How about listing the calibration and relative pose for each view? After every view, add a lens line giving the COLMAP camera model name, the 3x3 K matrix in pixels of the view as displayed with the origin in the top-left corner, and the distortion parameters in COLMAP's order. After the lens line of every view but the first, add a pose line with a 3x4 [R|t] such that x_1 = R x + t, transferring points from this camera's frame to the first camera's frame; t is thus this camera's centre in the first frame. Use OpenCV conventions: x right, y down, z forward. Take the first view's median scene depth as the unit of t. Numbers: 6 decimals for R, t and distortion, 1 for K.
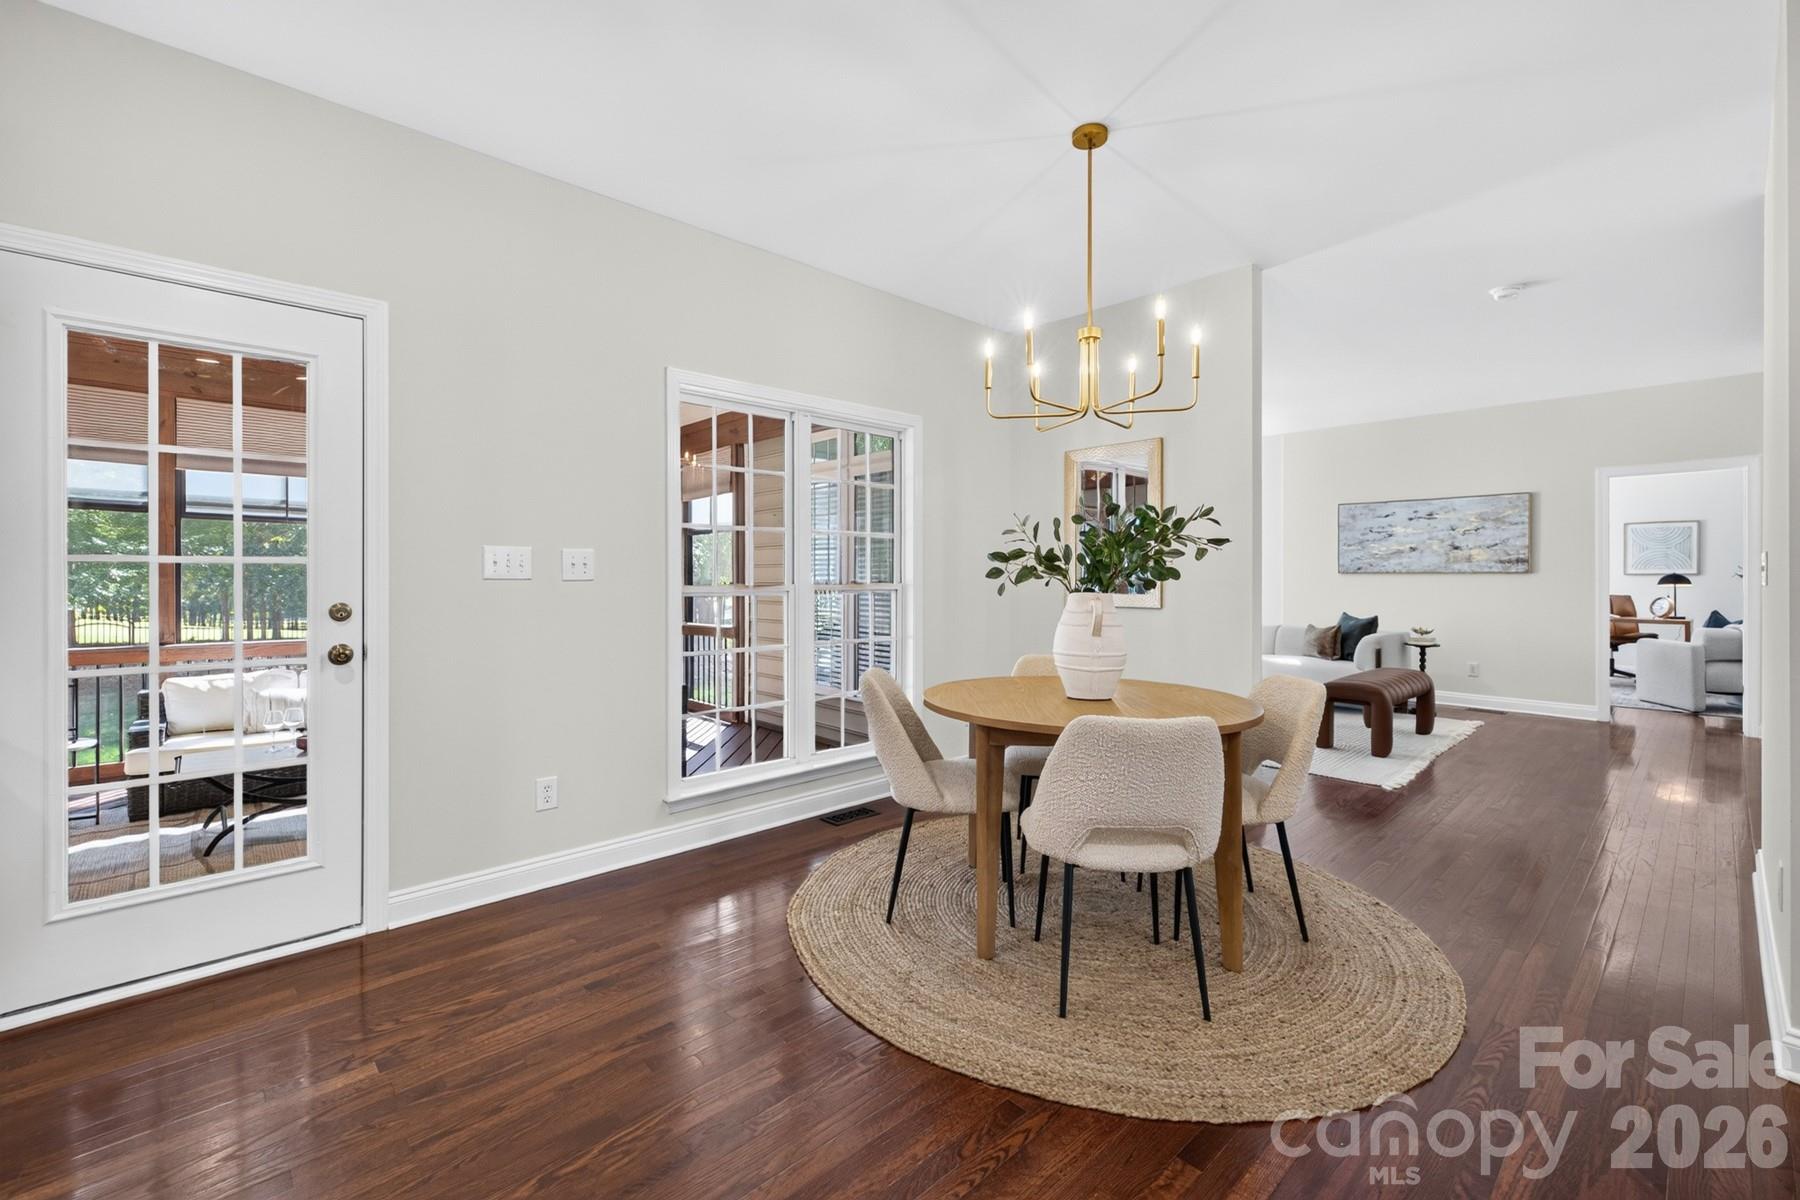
lens RADIAL K [[759.0, 0, 903.6], [0, 759.0, 583.8], [0, 0, 1]] dist [0.005043, 0.000088]
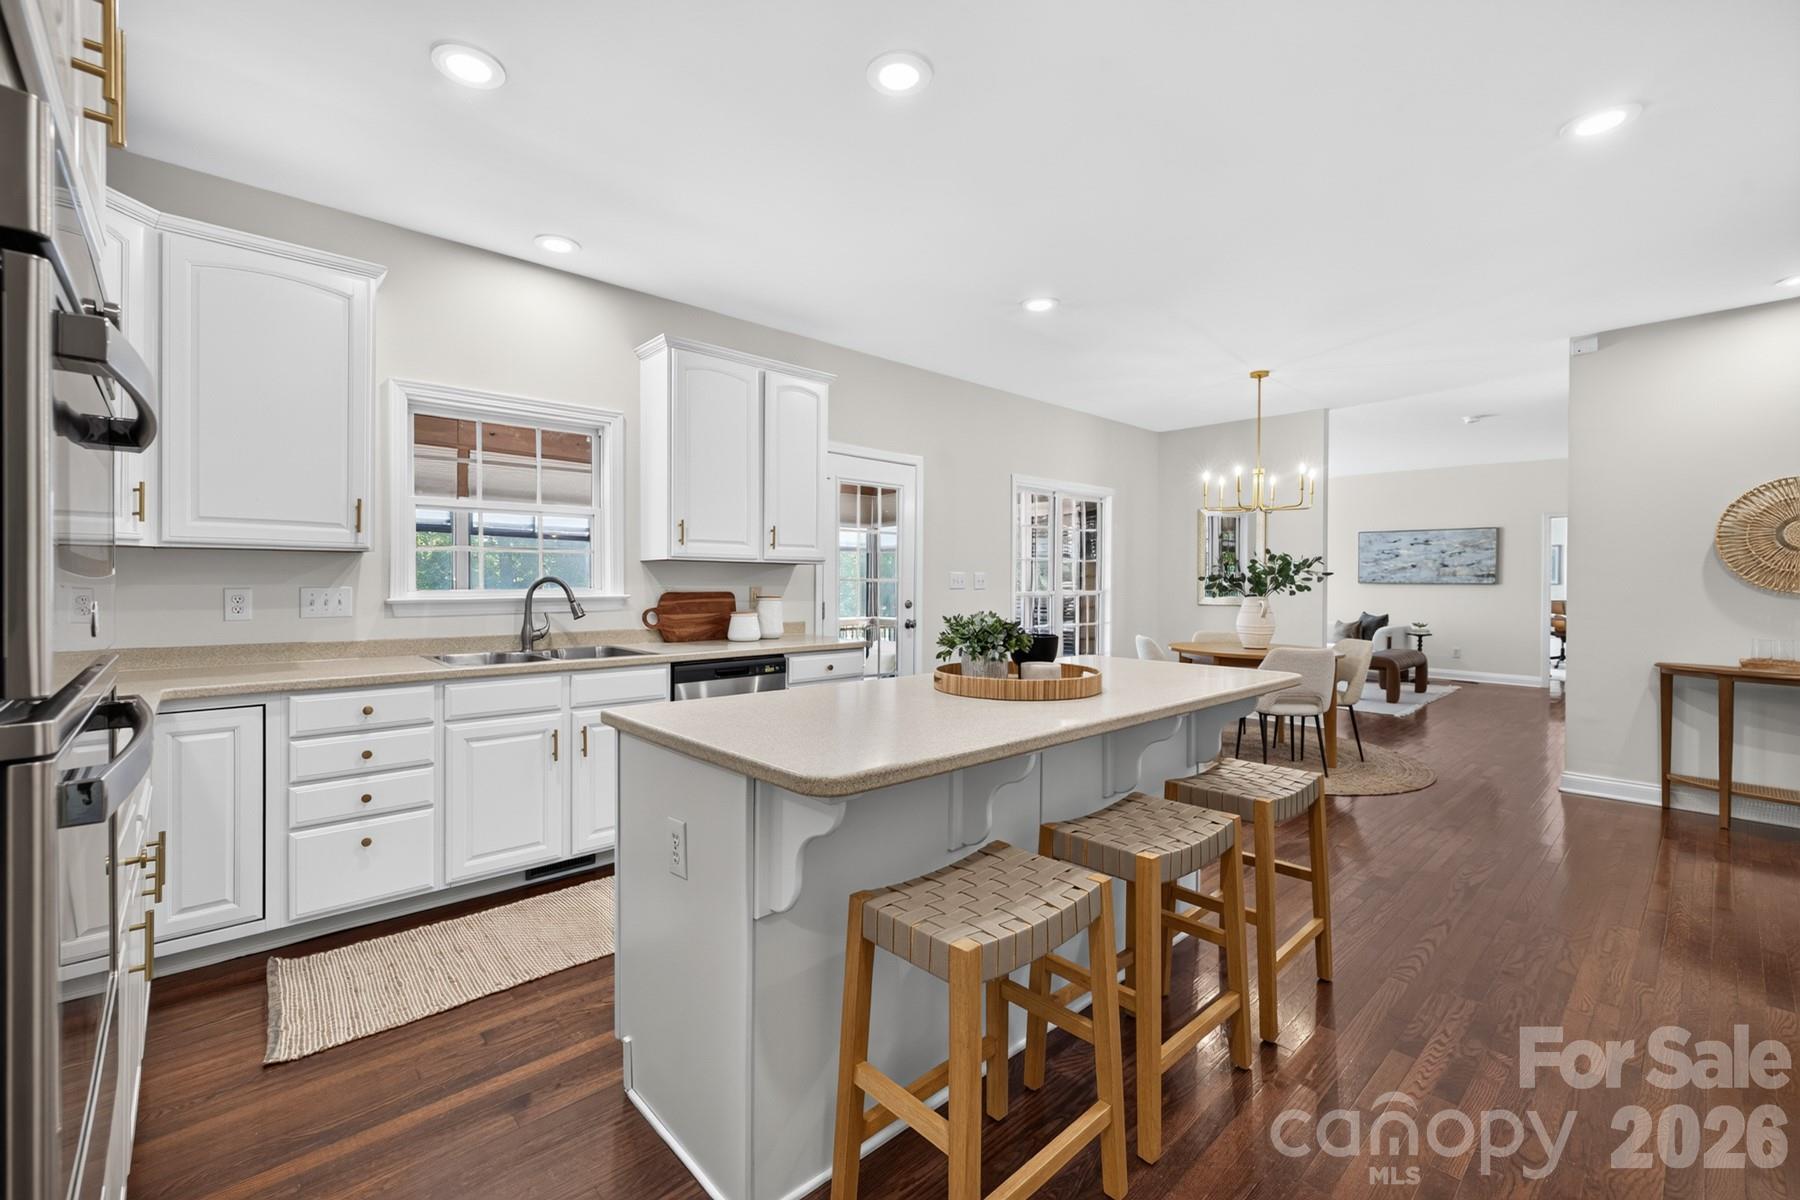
lens RADIAL K [[759.0, 0, 898.3], [0, 759.0, 592.6], [0, 0, 1]] dist [0.005043, 0.000088]
pose [[0.999983, 0.004971, -0.002924, -0.299656], [-0.004948, 0.999955, 0.008070, -0.004871], [0.002964, -0.008055, 0.999963, -0.439696]]
